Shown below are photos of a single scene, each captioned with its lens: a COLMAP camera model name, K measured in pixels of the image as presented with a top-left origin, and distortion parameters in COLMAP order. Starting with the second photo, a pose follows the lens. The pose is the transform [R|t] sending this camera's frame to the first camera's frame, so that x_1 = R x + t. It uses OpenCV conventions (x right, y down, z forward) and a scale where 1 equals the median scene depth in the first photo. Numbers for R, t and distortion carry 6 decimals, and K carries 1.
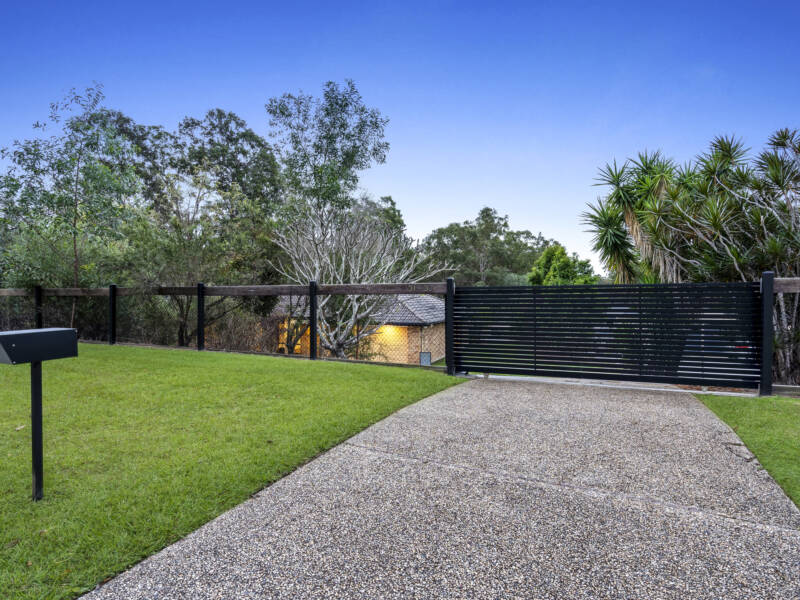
lens RADIAL K [[459.1, 0, 401.9], [0, 459.1, 300.2], [0, 0, 1]] dist [0.005908, 0.000377]
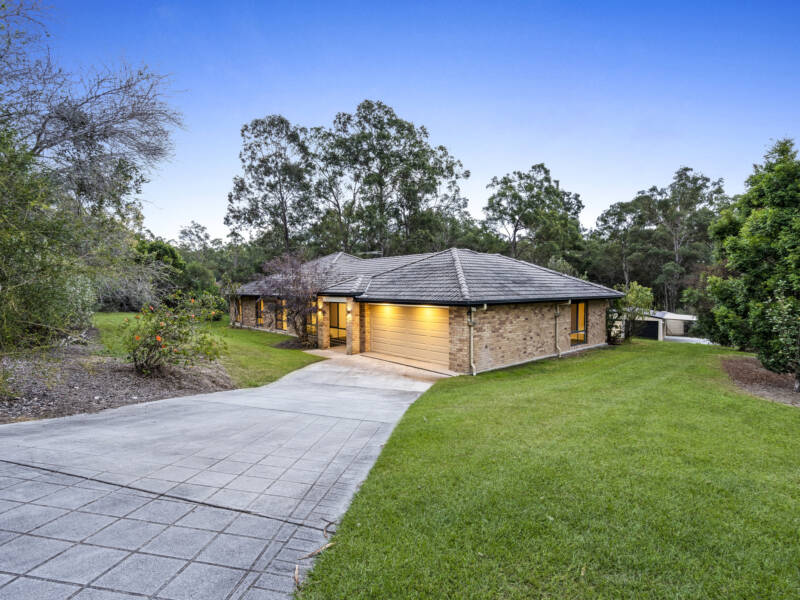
lens RADIAL K [[410.2, 0, 402.0], [0, 410.2, 301.7], [0, 0, 1]] dist [-0.007904, 0.002211]
pose [[0.891549, 0.016484, -0.452625, 0.089014], [-0.009366, 0.999795, 0.017963, 0.017428], [0.452828, -0.011775, 0.891520, 0.205182]]
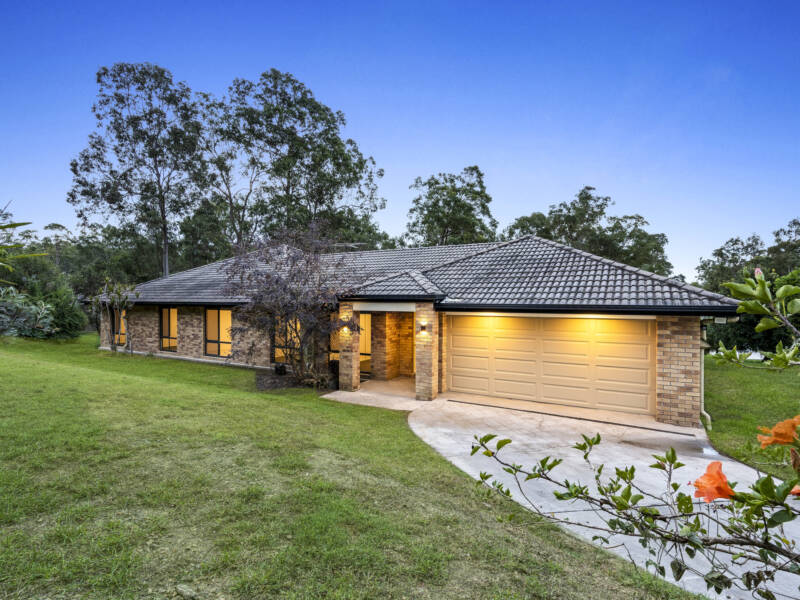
lens RADIAL K [[410.2, 0, 396.0], [0, 410.2, 302.2], [0, 0, 1]] dist [-0.007904, 0.002211]
pose [[0.990951, 0.008489, -0.133955, -0.066203], [-0.010483, 0.999844, -0.014185, 0.022285], [0.133813, 0.015461, 0.990886, 0.276126]]
